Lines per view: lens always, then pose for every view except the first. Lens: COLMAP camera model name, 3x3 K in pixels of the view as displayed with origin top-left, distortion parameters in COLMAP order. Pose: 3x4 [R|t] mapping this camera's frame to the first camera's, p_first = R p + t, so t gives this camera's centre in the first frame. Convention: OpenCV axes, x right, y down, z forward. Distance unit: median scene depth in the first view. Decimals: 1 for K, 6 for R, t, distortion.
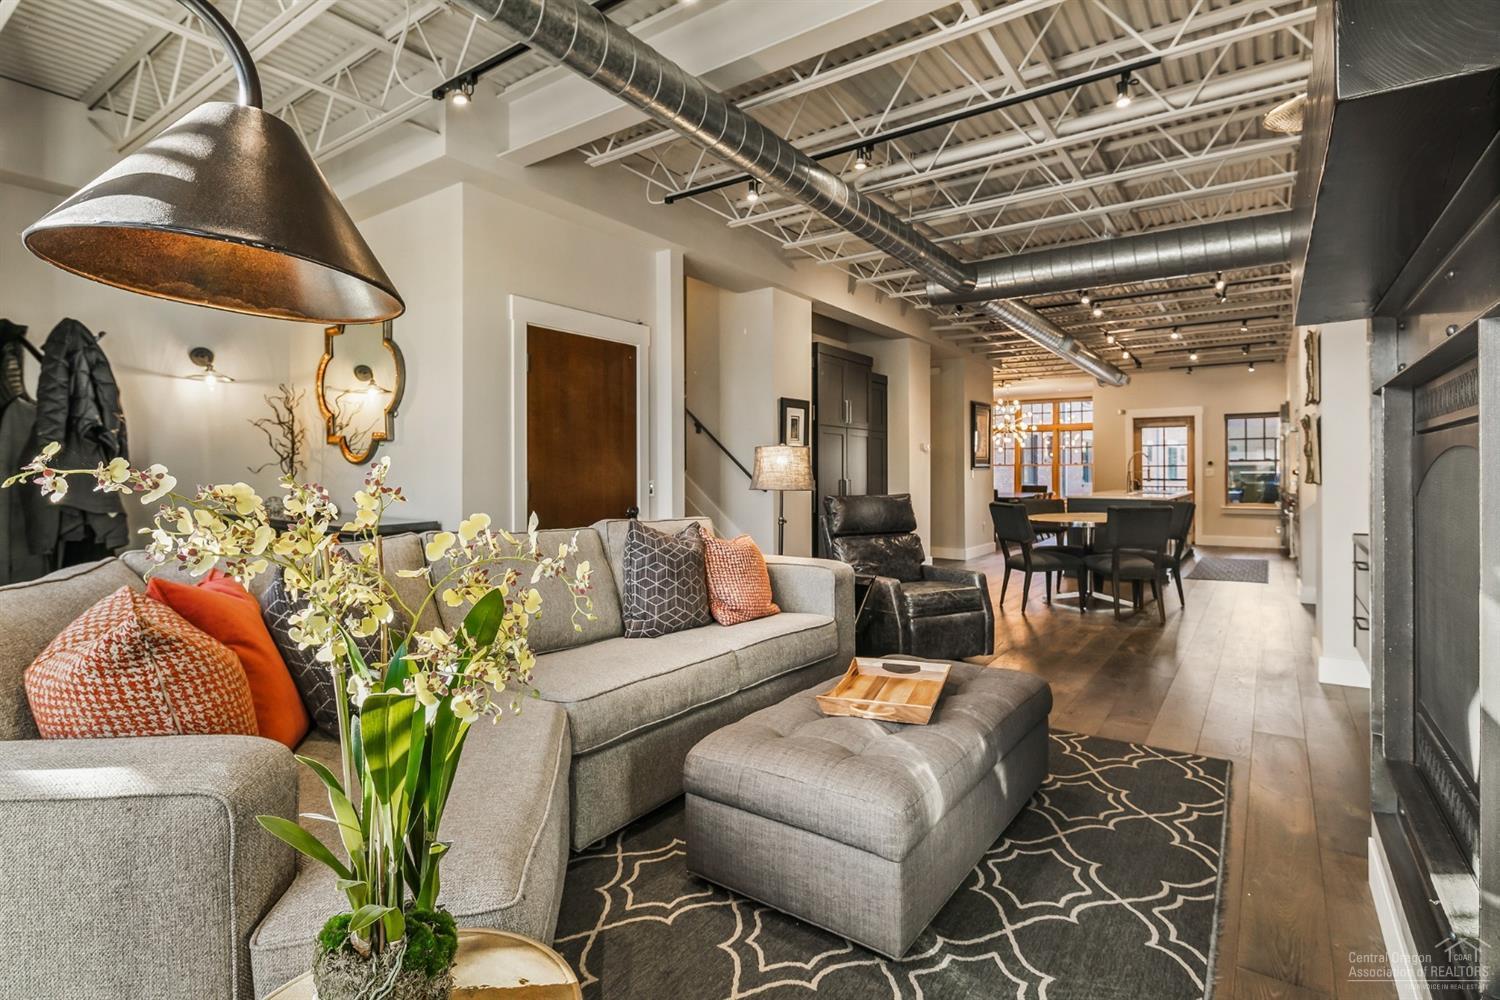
lens RADIAL K [[737.6, 0, 747.0], [0, 737.6, 469.4], [0, 0, 1]] dist [-0.001184, -0.000266]
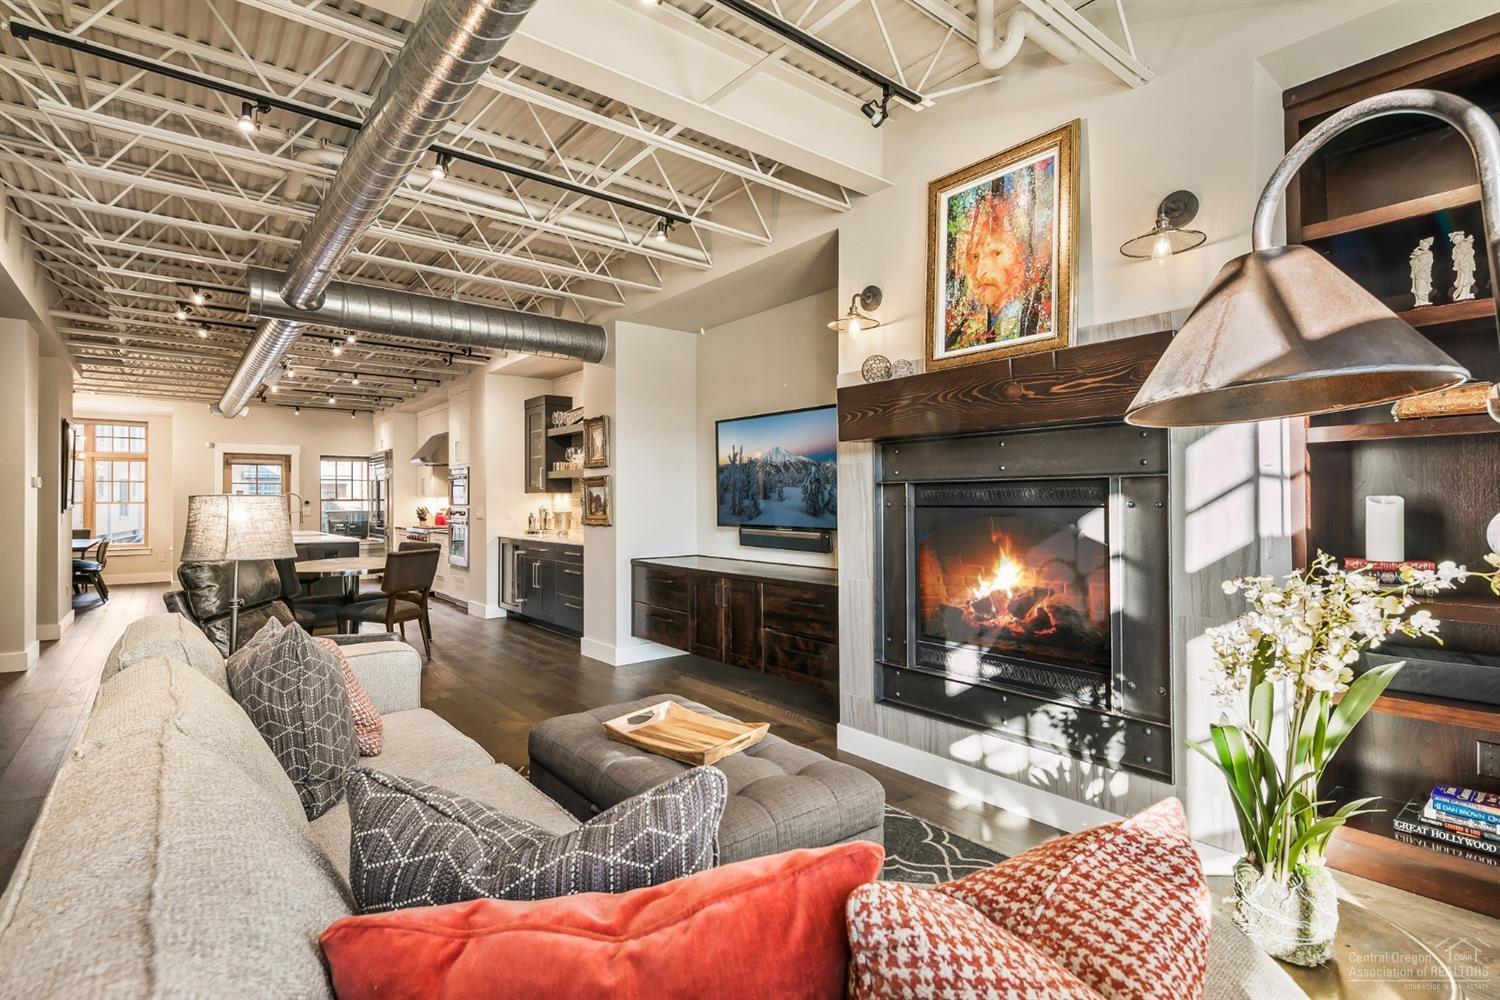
lens RADIAL K [[730.9, 0, 750.0], [0, 730.9, 500.0], [0, 0, 1]] dist [-0.001918, -0.000230]
pose [[0.278693, 0.003533, 0.960374, -0.173800], [-0.001101, 0.999994, -0.003359, -0.009184], [-0.960379, -0.000121, 0.278696, 0.127018]]
